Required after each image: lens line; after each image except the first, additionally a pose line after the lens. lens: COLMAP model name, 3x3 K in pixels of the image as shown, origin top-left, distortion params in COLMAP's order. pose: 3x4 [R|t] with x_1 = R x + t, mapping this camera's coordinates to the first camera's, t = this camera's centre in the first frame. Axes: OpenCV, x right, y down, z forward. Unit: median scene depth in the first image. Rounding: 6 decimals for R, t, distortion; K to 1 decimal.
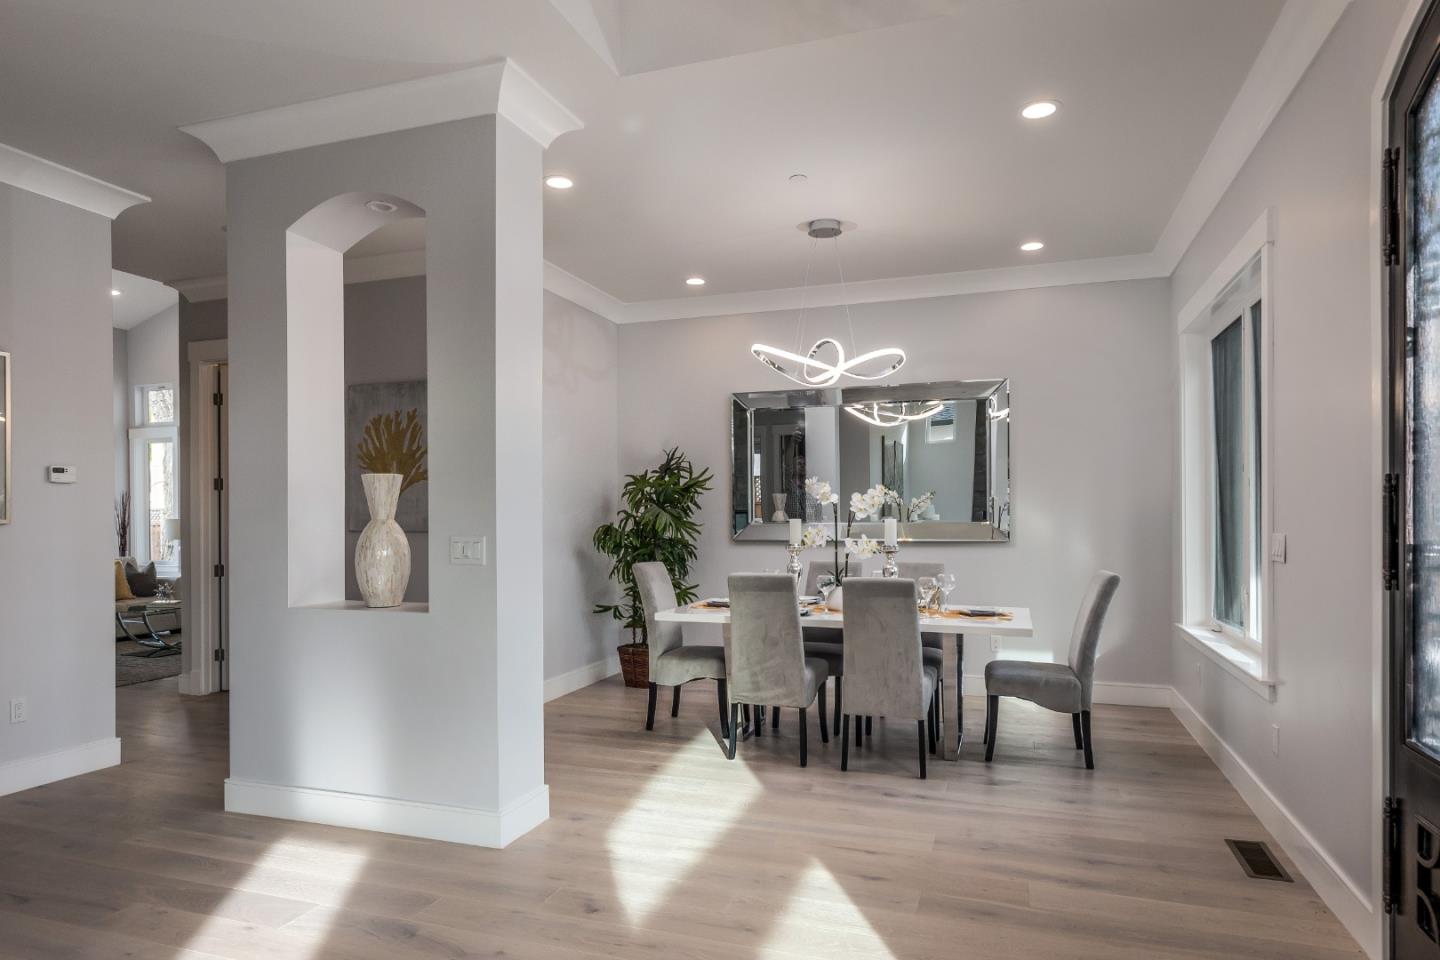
lens RADIAL K [[832.5, 0, 723.7], [0, 832.5, 494.6], [0, 0, 1]] dist [-0.002108, -0.000421]
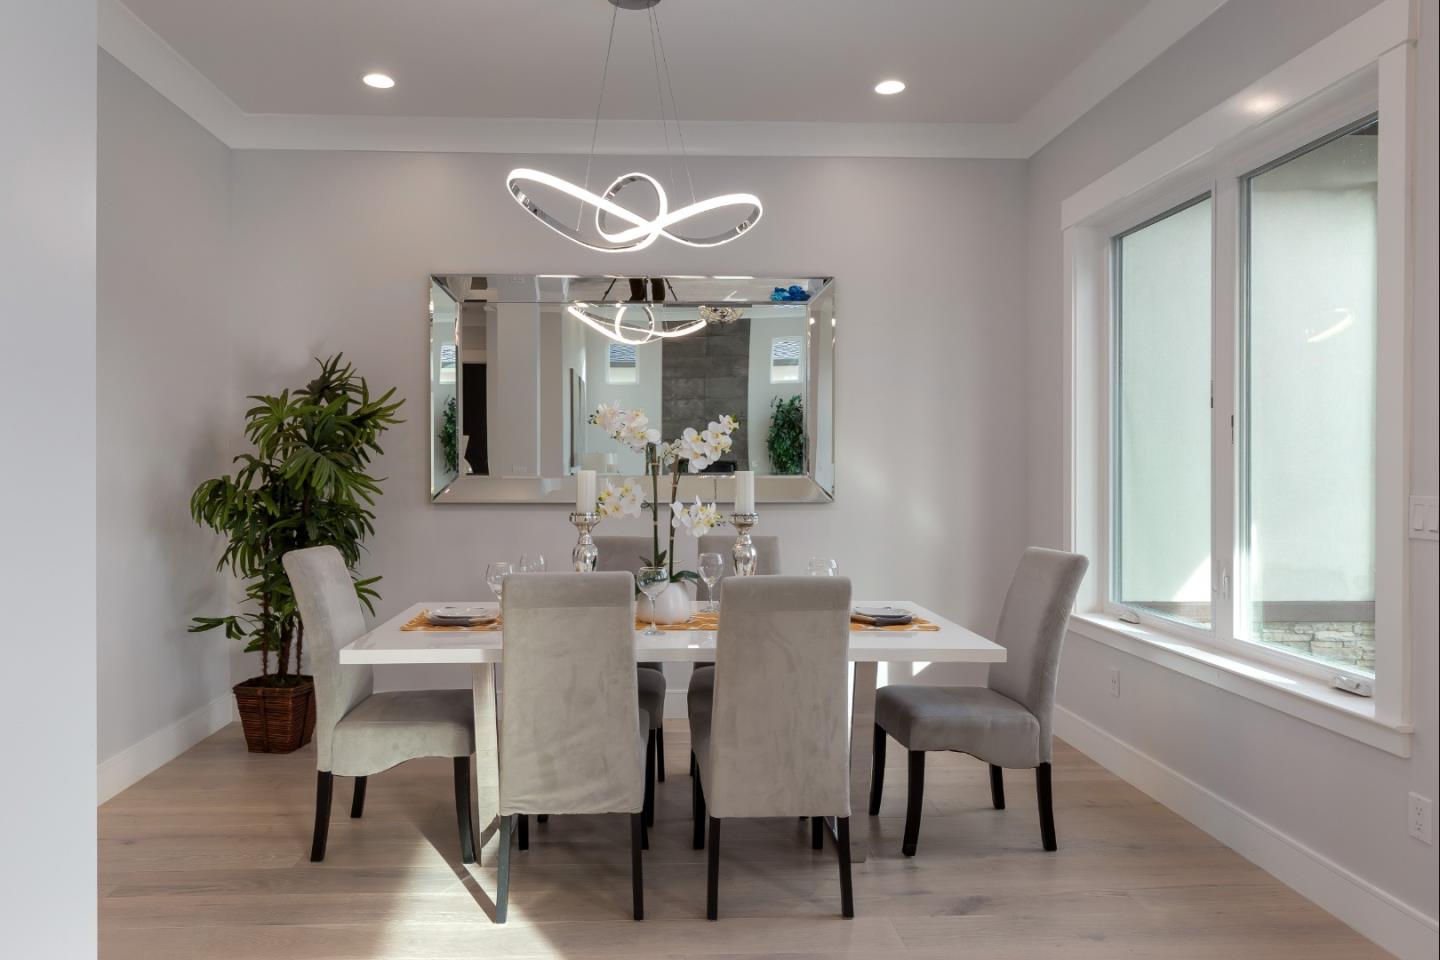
lens RADIAL K [[903.8, 0, 668.3], [0, 903.8, 460.9], [0, 0, 1]] dist [0.005913, -0.000619]
pose [[0.936170, 0.007534, 0.351466, -0.069183], [-0.014242, 0.999762, 0.016504, 0.008944], [-0.351258, -0.020456, 0.936055, 0.308127]]
